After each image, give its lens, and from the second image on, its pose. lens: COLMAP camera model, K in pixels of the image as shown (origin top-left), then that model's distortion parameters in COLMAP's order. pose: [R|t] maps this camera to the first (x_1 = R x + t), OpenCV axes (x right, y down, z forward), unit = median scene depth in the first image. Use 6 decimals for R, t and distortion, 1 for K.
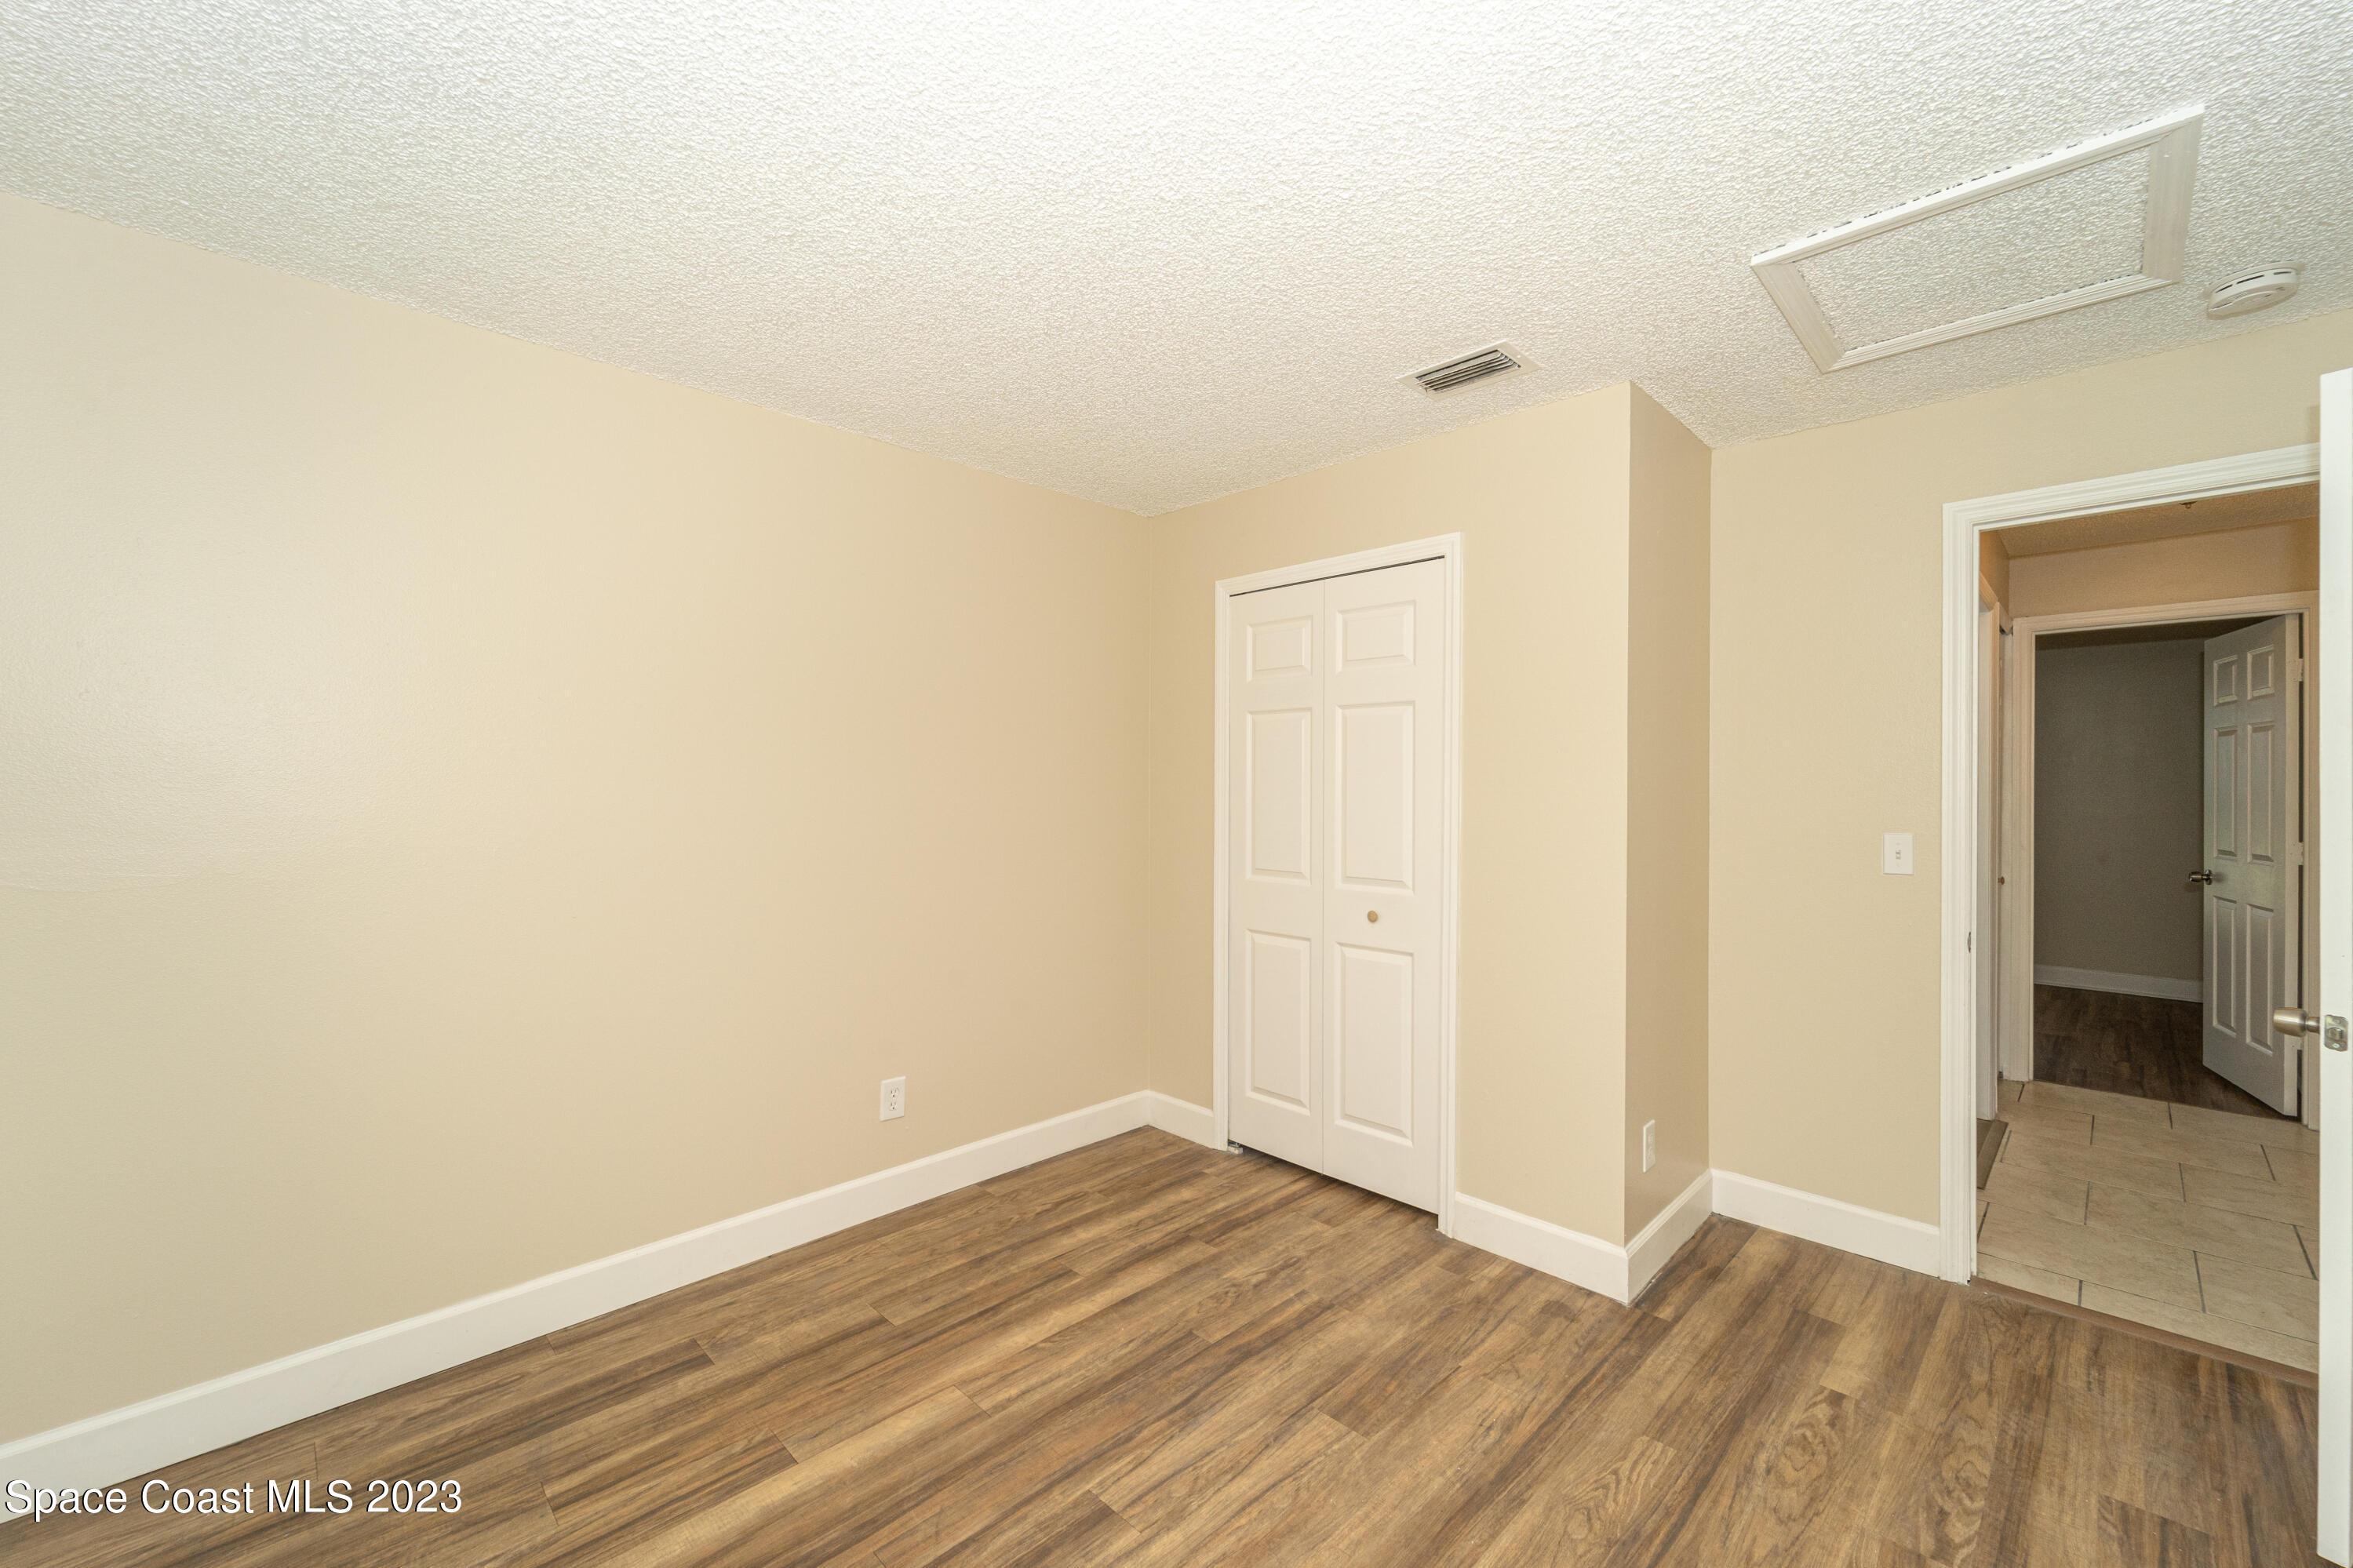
lens RADIAL K [[963.9, 0, 1206.2], [0, 963.9, 789.2], [0, 0, 1]] dist [-0.000403, -0.000714]
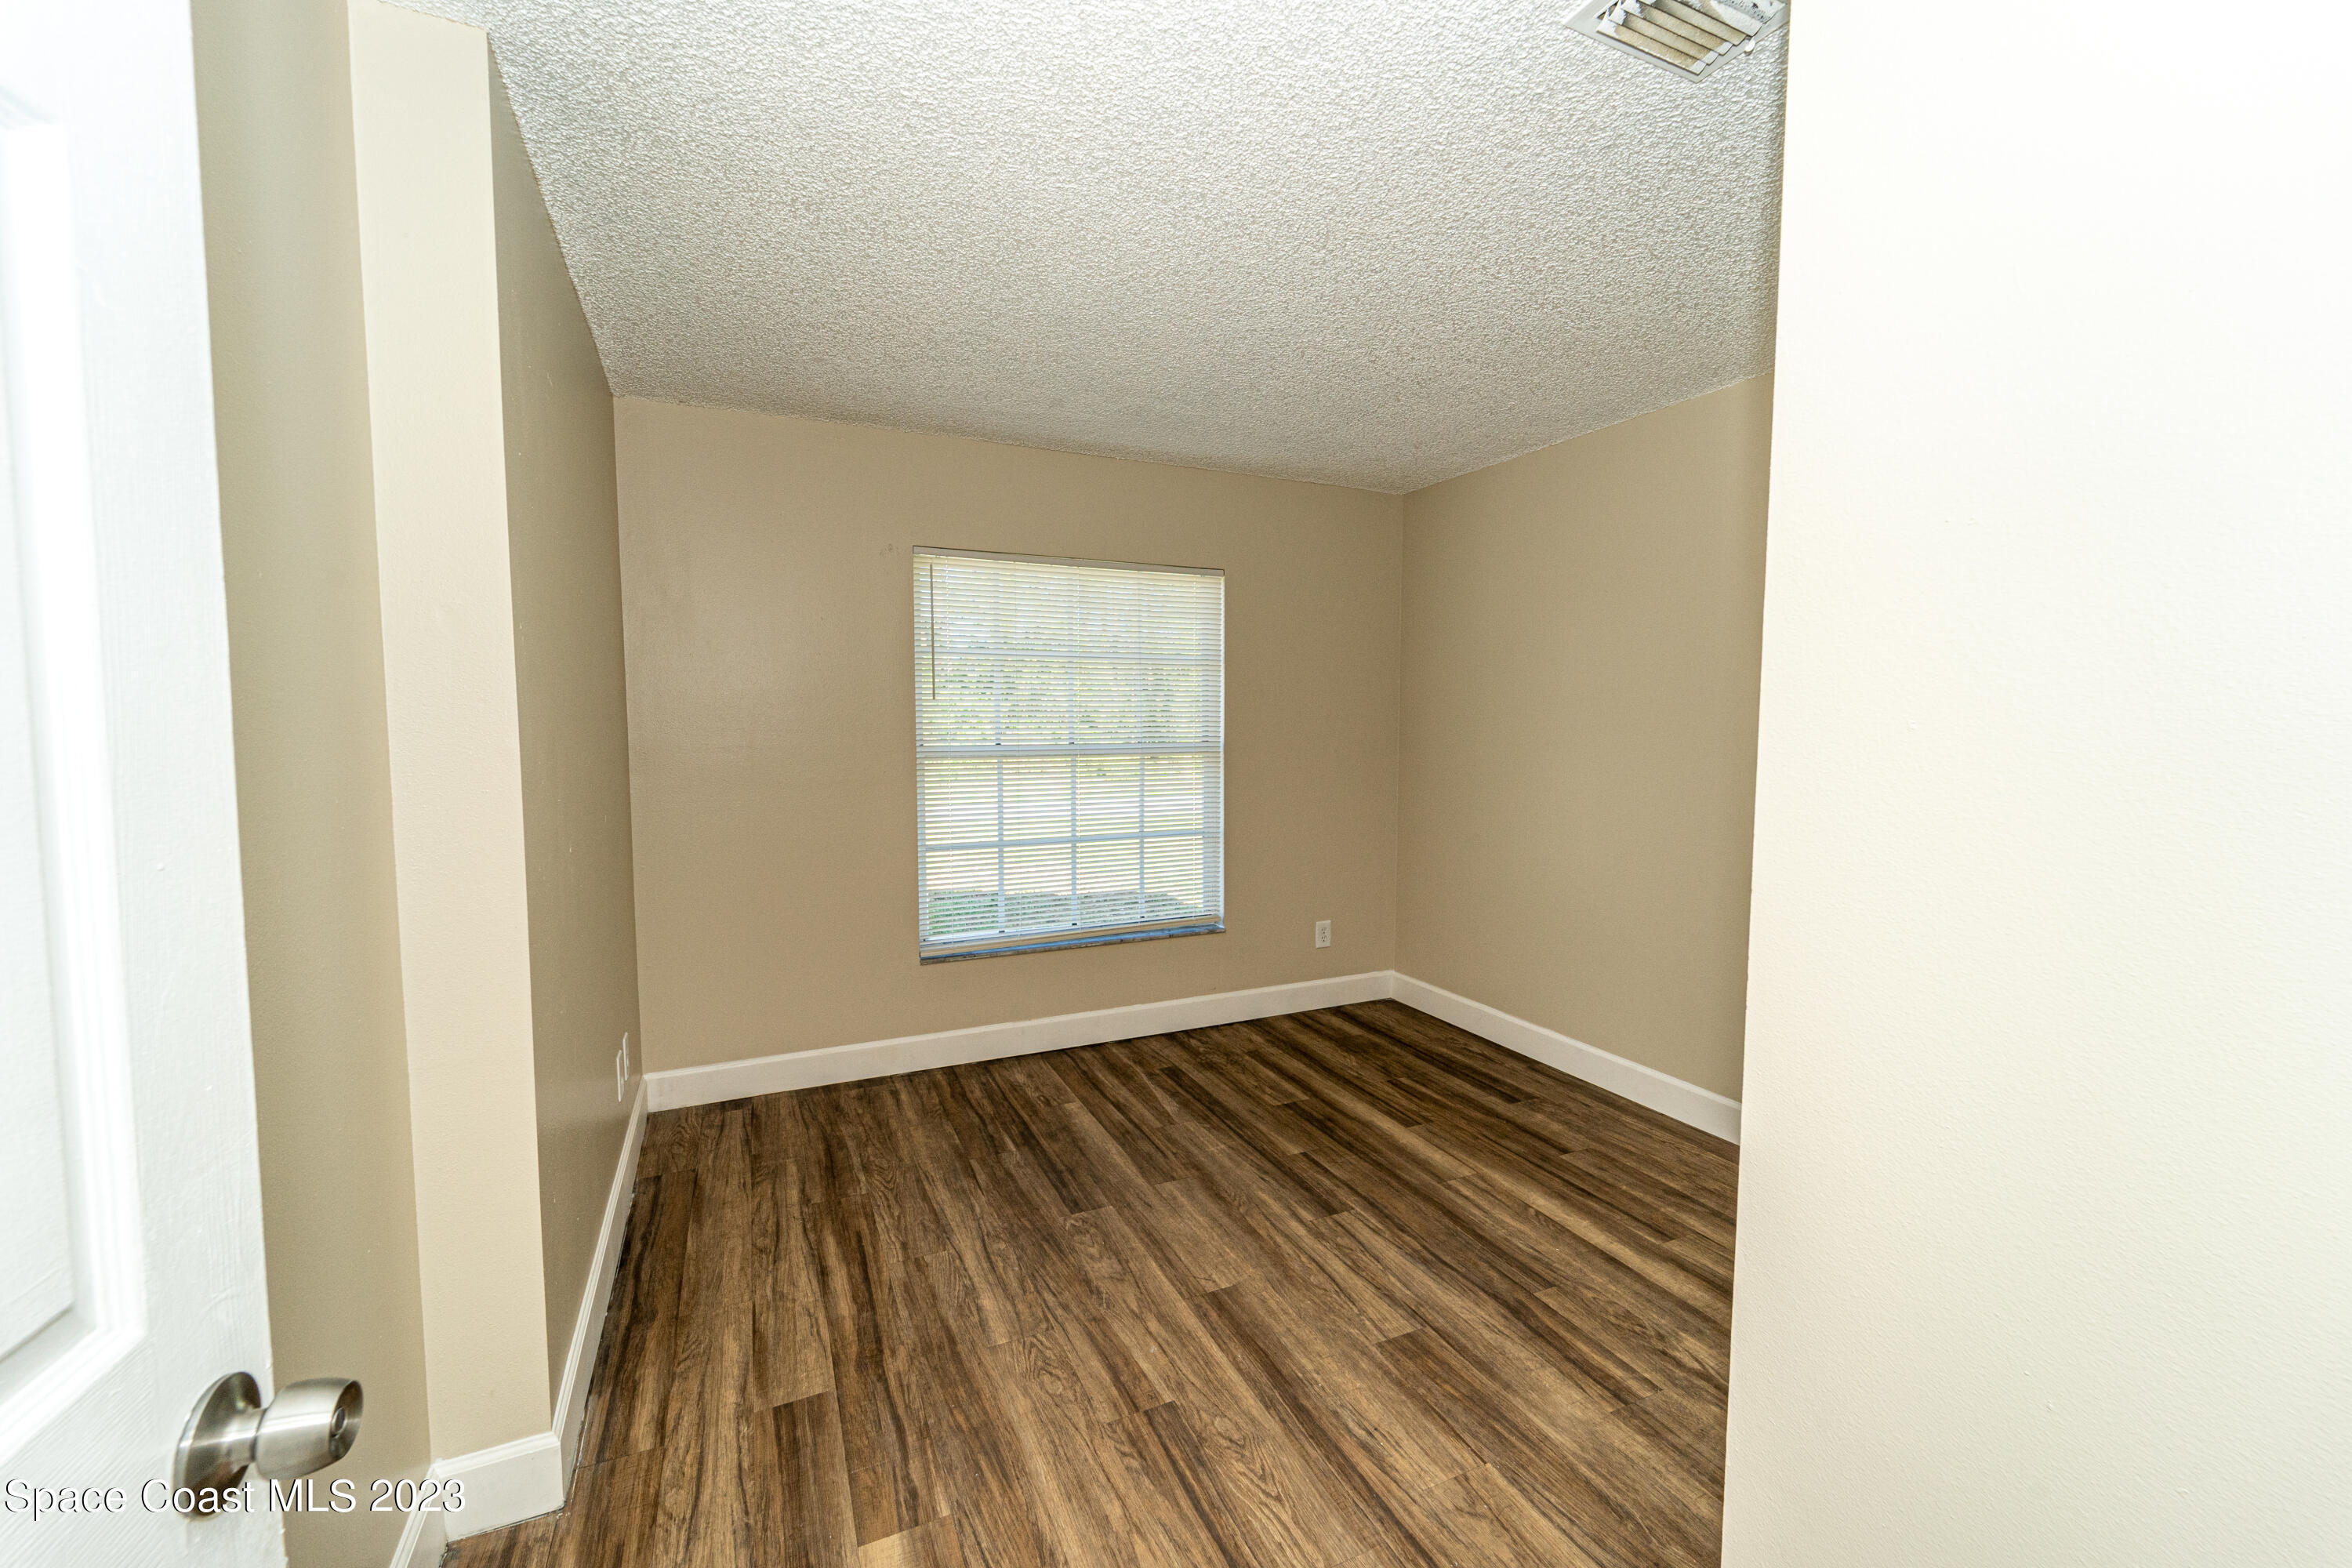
lens RADIAL K [[963.6, 0, 1205.7], [0, 963.6, 789.2], [0, 0, 1]] dist [-0.000403, -0.000714]
pose [[-0.349955, 0.065717, -0.934459, 1.161197], [-0.010259, 0.997208, 0.073972, -0.024092], [0.936710, 0.035474, -0.348303, 1.137334]]
